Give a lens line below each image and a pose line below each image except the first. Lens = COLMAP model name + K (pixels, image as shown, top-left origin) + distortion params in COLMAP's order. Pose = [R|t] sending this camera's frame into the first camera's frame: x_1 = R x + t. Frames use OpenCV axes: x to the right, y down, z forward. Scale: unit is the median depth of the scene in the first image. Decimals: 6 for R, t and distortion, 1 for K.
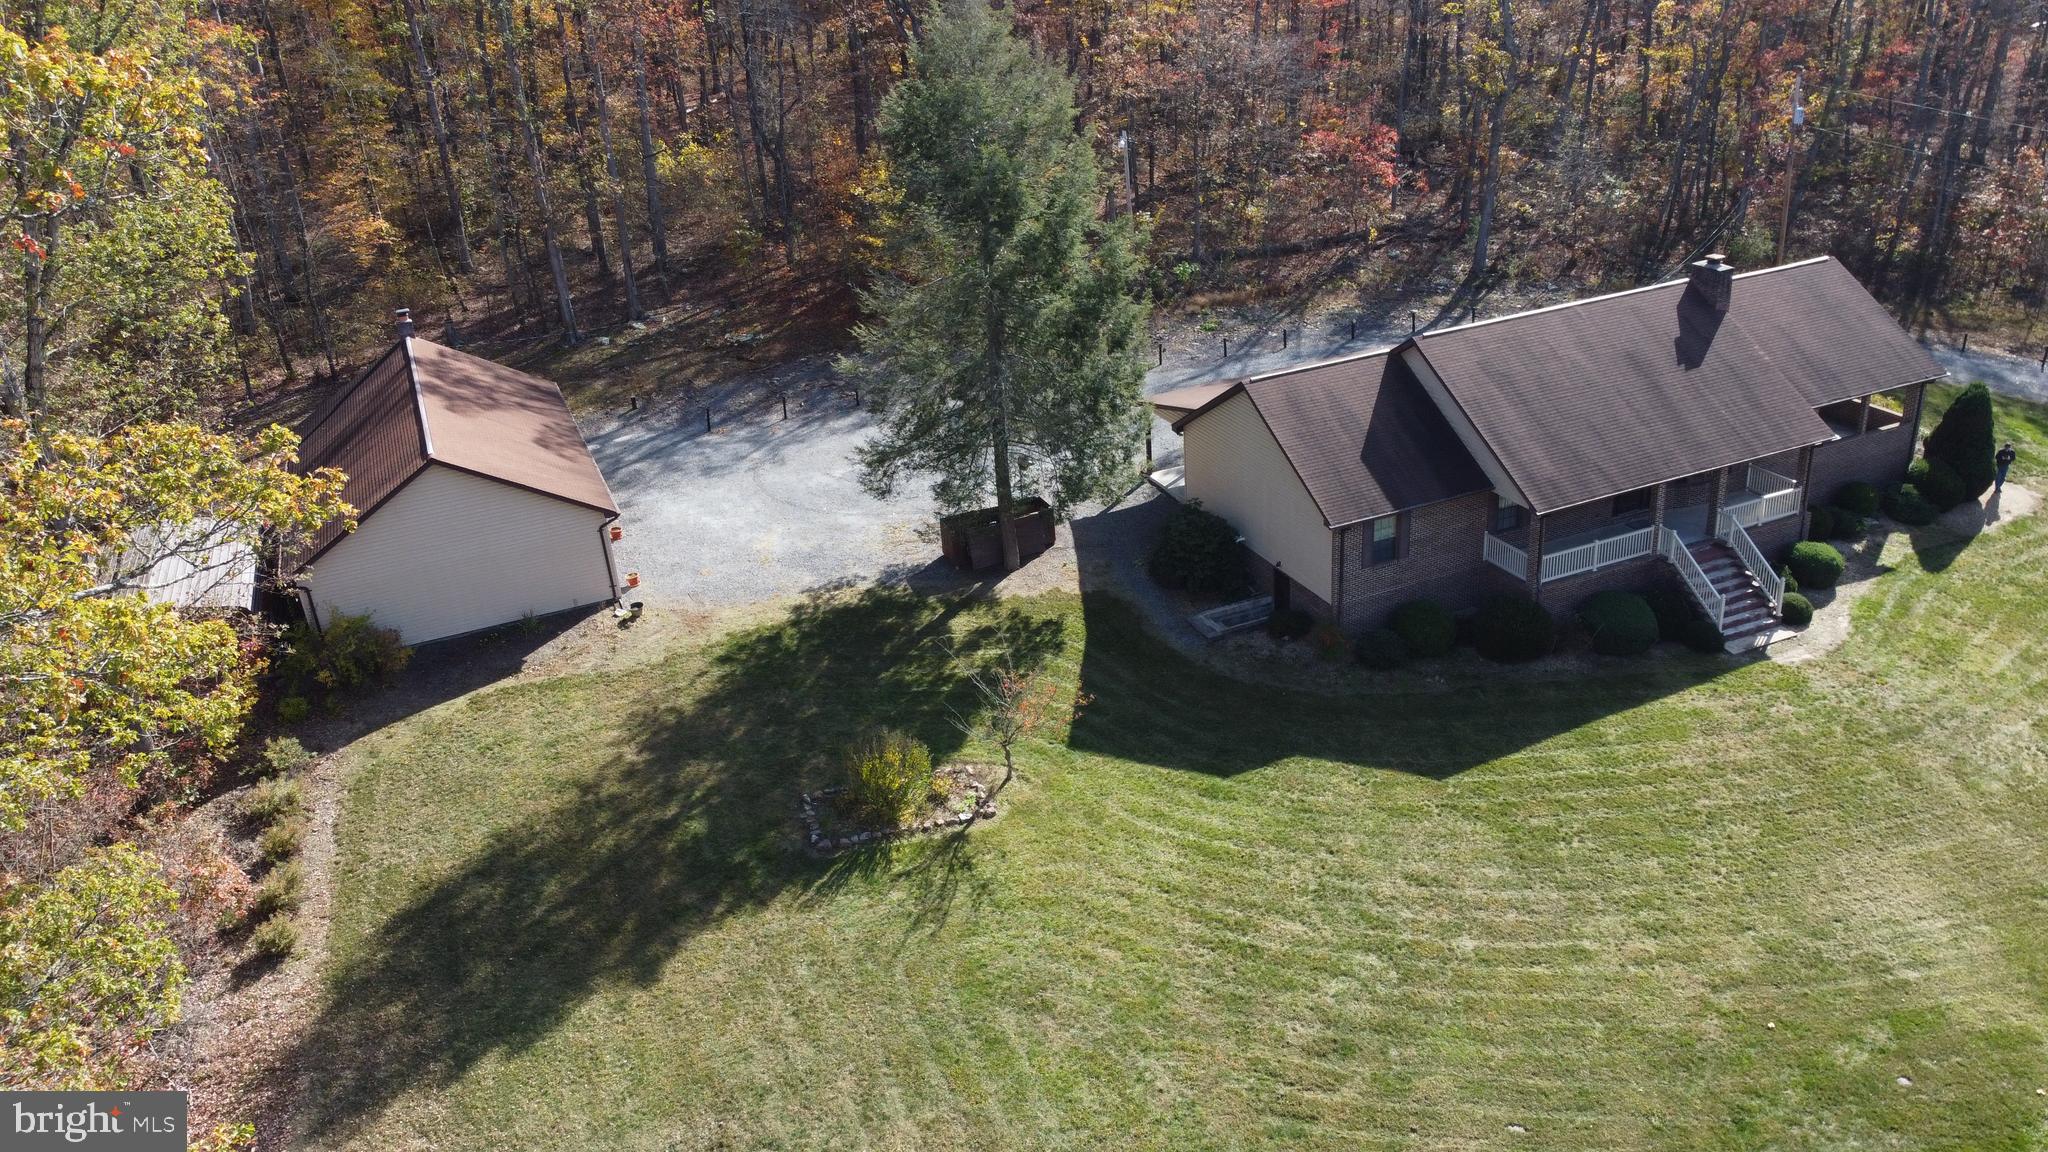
lens RADIAL K [[1554.7, 0, 1012.0], [0, 1554.7, 585.2], [0, 0, 1]] dist [0.004259, -0.016376]
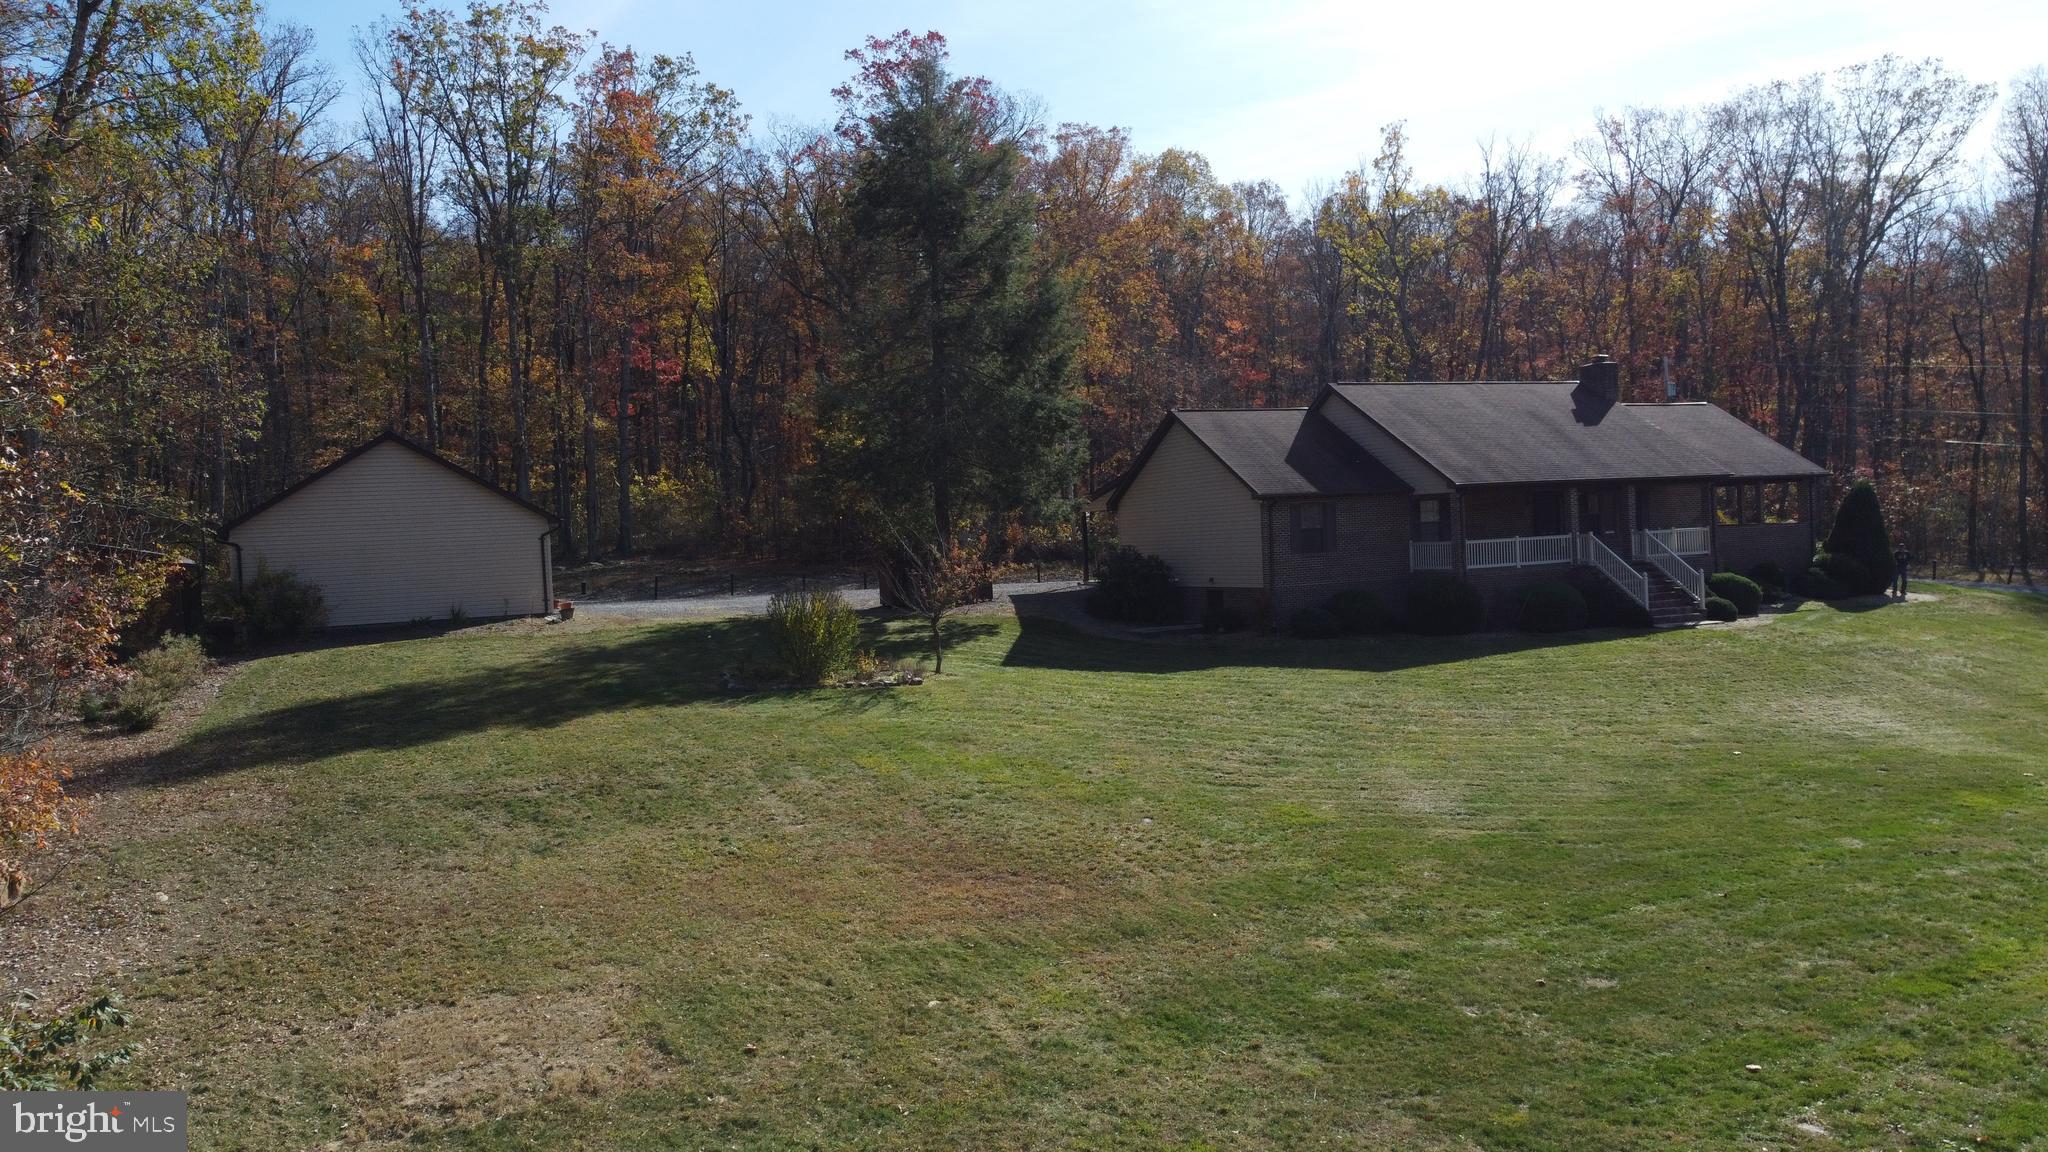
lens RADIAL K [[1554.7, 0, 1014.1], [0, 1554.7, 574.2], [0, 0, 1]] dist [0.004259, -0.016376]
pose [[0.999198, 0.028181, 0.028436, 0.015886], [-0.014253, 0.914149, -0.405129, 0.449928], [-0.037412, 0.404399, 0.913817, 0.088591]]
